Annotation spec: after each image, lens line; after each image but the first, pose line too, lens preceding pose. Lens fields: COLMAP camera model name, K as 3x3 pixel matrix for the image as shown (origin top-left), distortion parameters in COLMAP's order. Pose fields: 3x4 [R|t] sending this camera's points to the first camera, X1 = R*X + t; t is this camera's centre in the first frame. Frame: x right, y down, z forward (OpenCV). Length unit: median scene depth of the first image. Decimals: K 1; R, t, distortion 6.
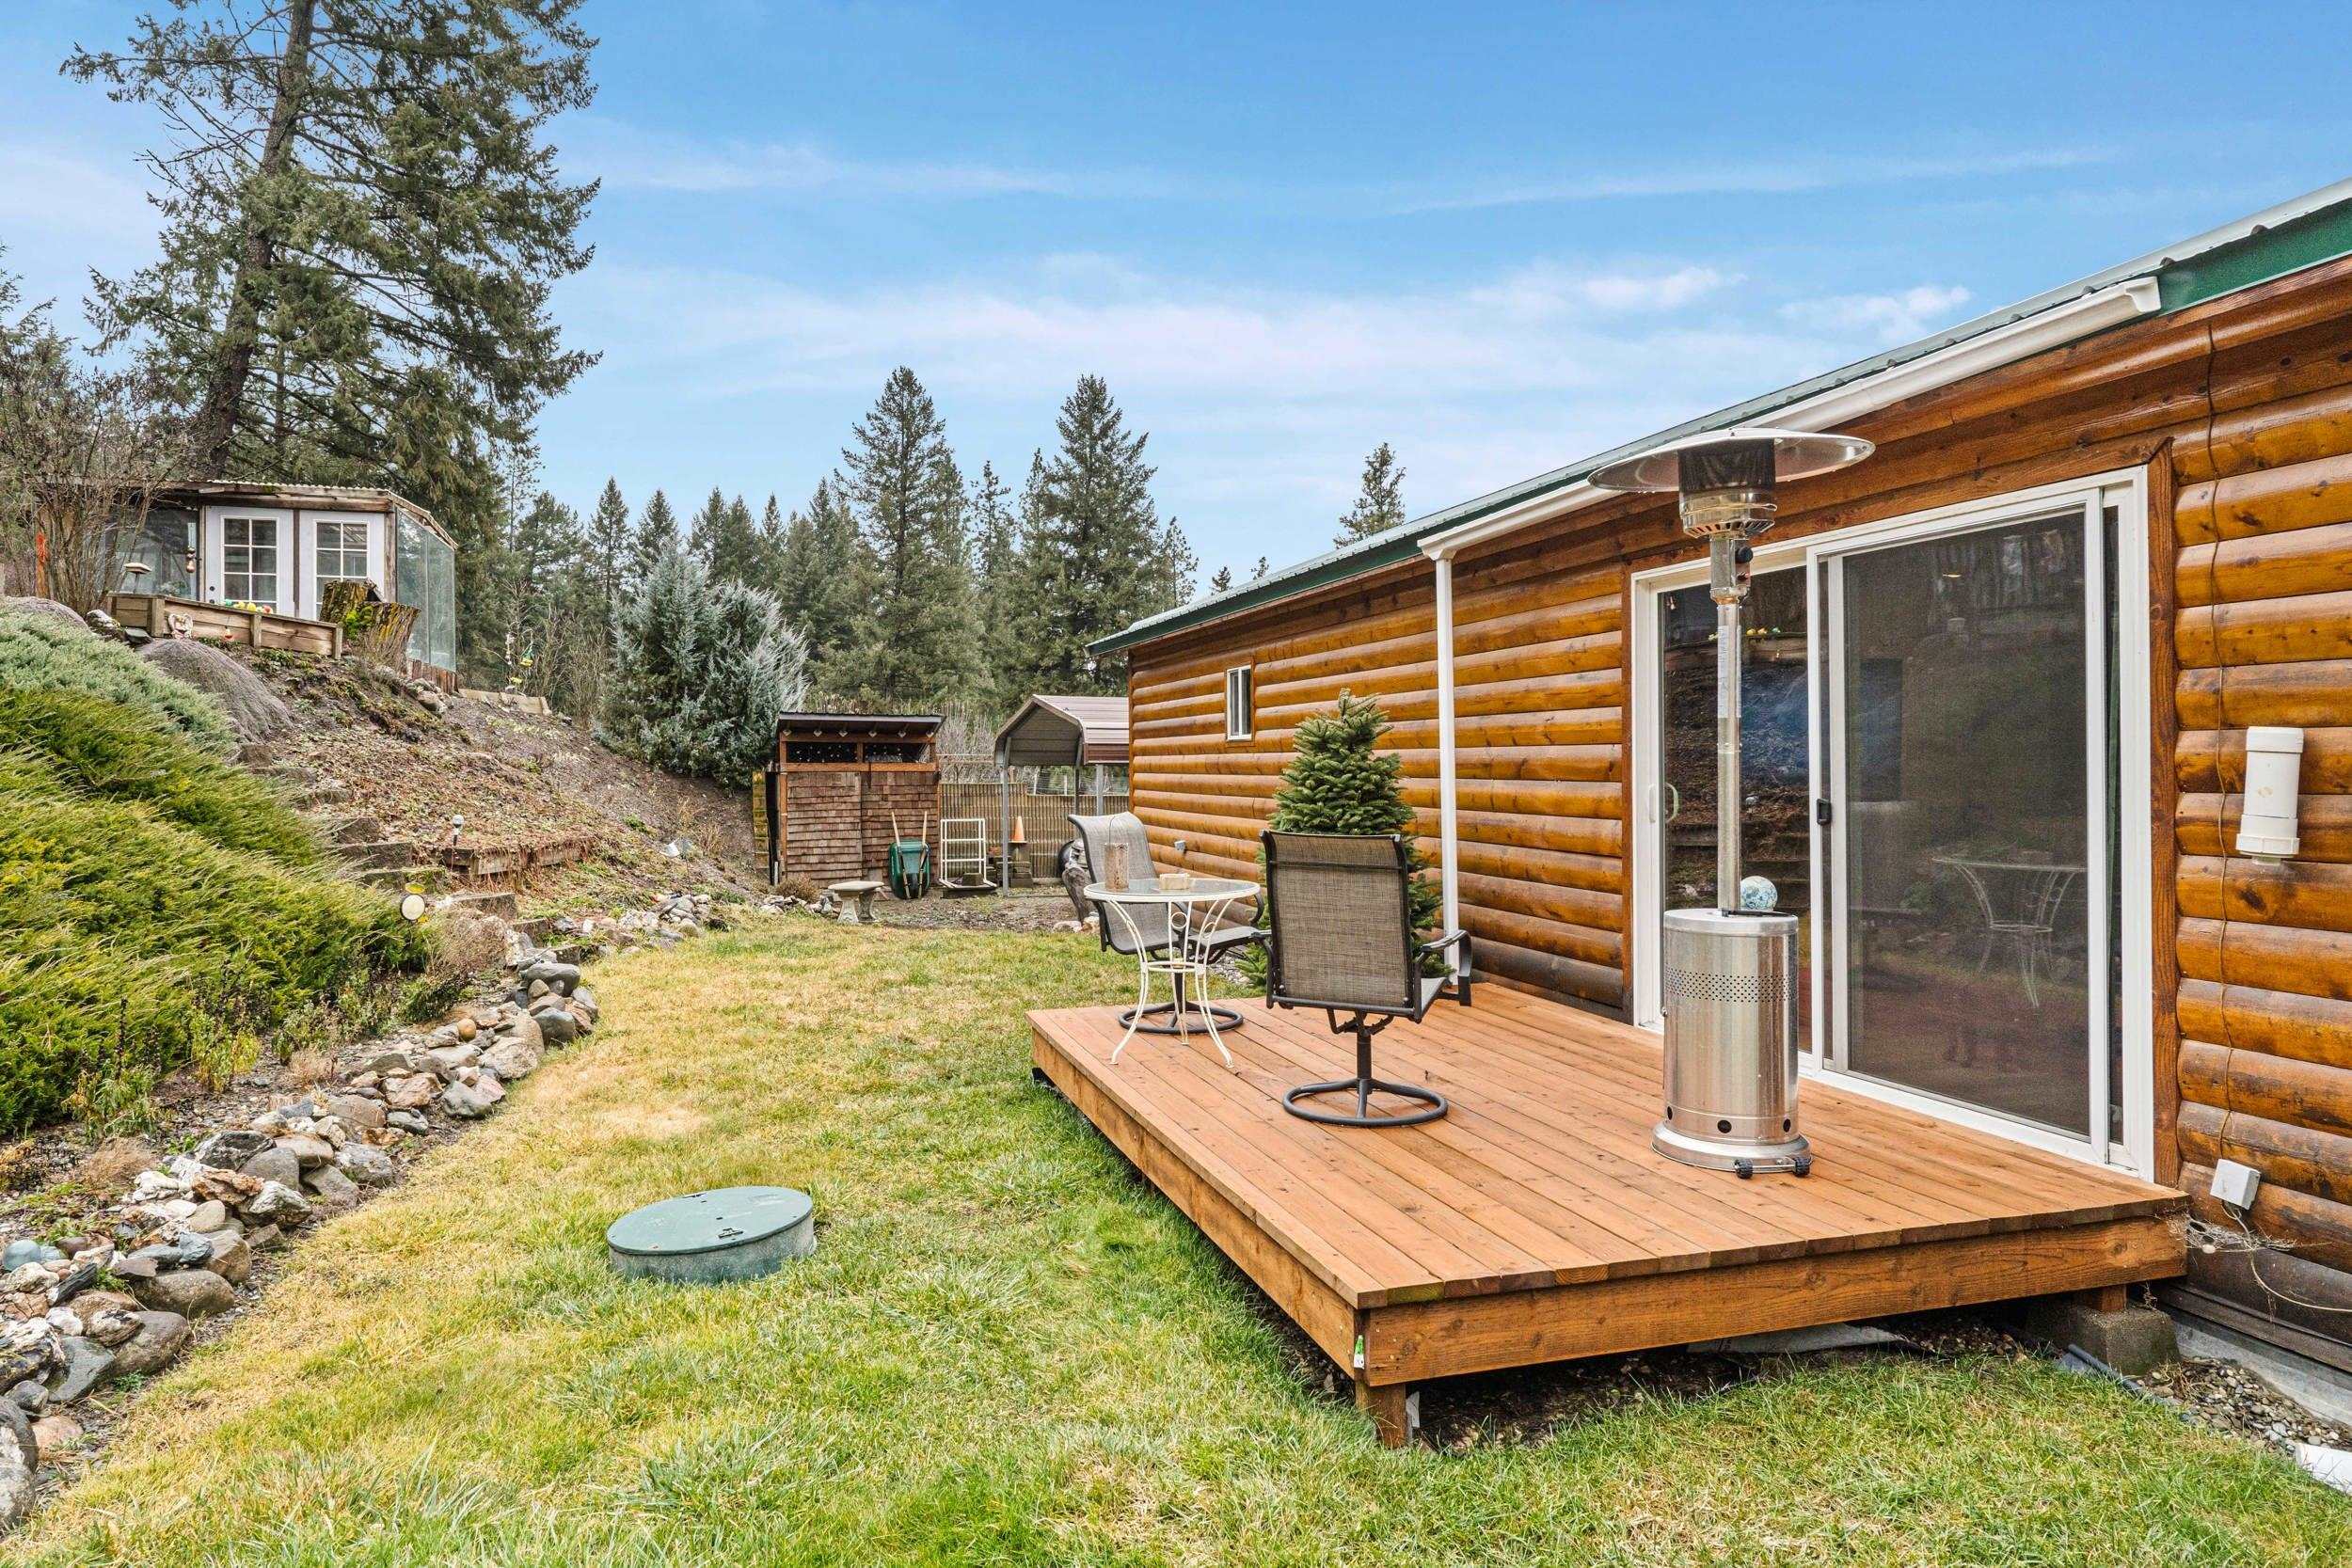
lens RADIAL K [[1473.4, 0, 1176.0], [0, 1473.4, 784.0], [0, 0, 1]] dist [-0.001641, -0.000688]
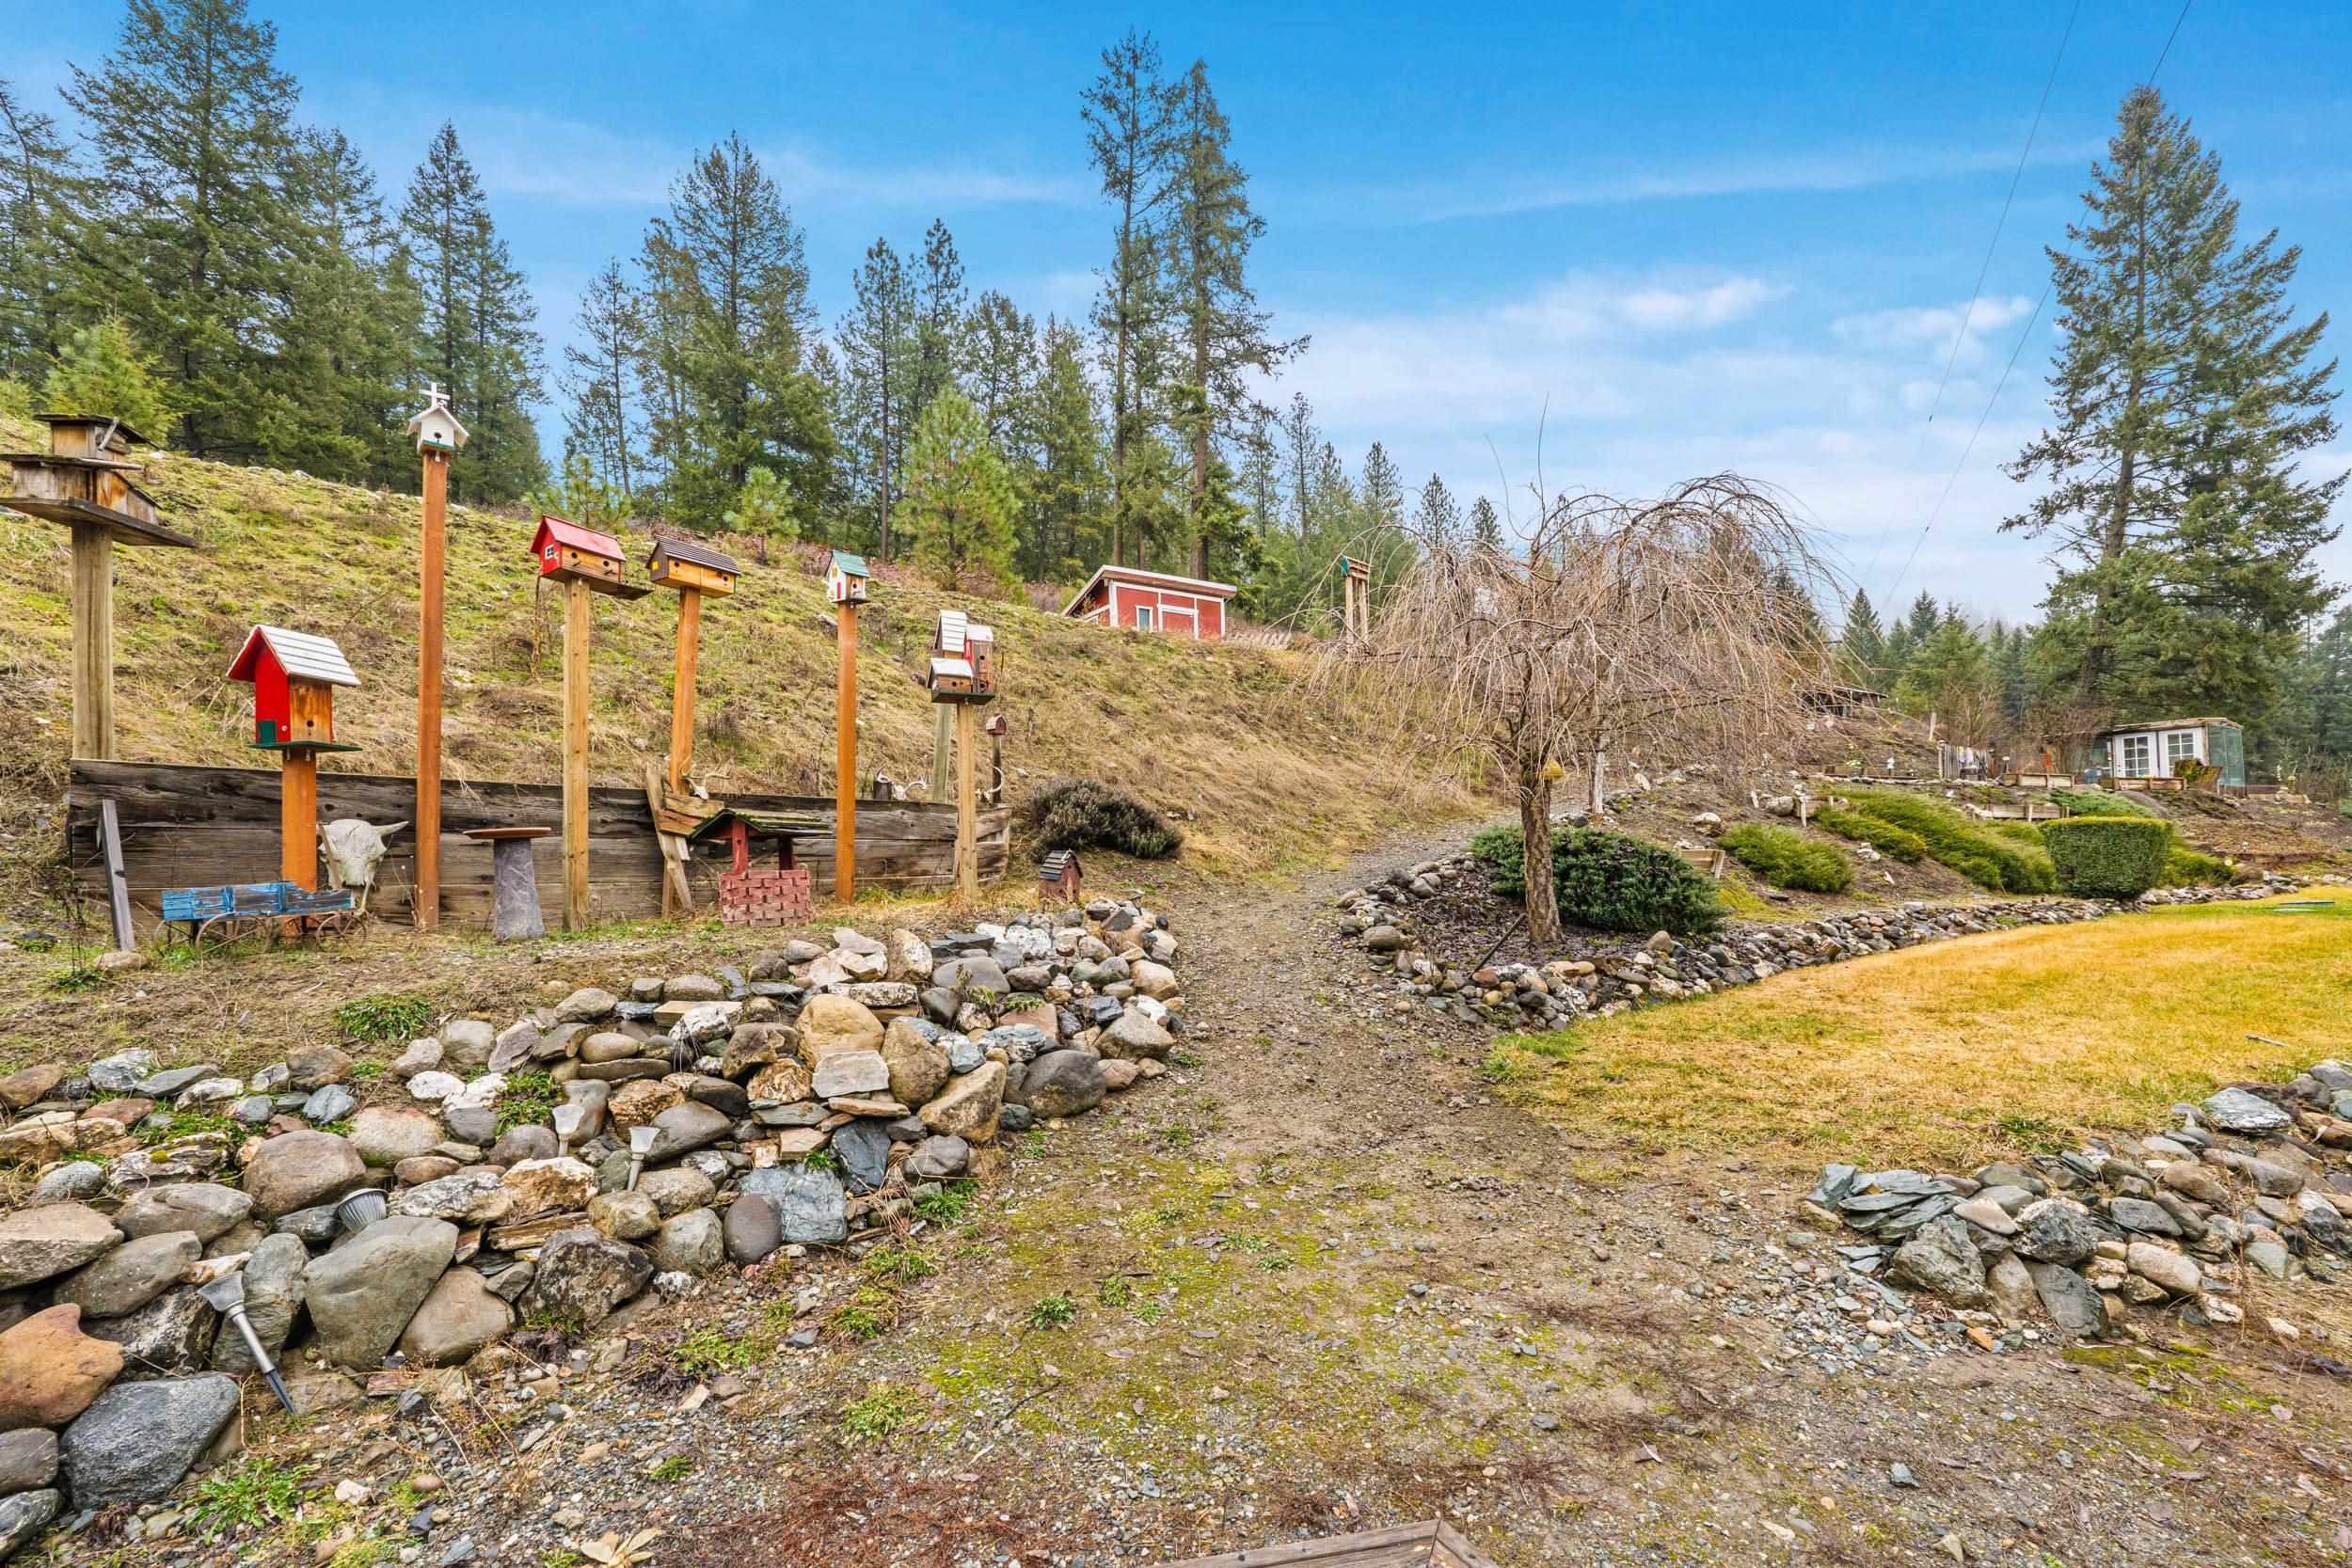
lens RADIAL K [[1001.5, 0, 1177.2], [0, 1001.5, 842.0], [0, 0, 1]] dist [-0.000970, 0.004301]
pose [[0.288668, -0.041135, -0.956545, 0.121352], [0.017139, 0.999139, -0.037794, 0.008765], [0.957276, -0.005485, 0.289125, -0.240921]]
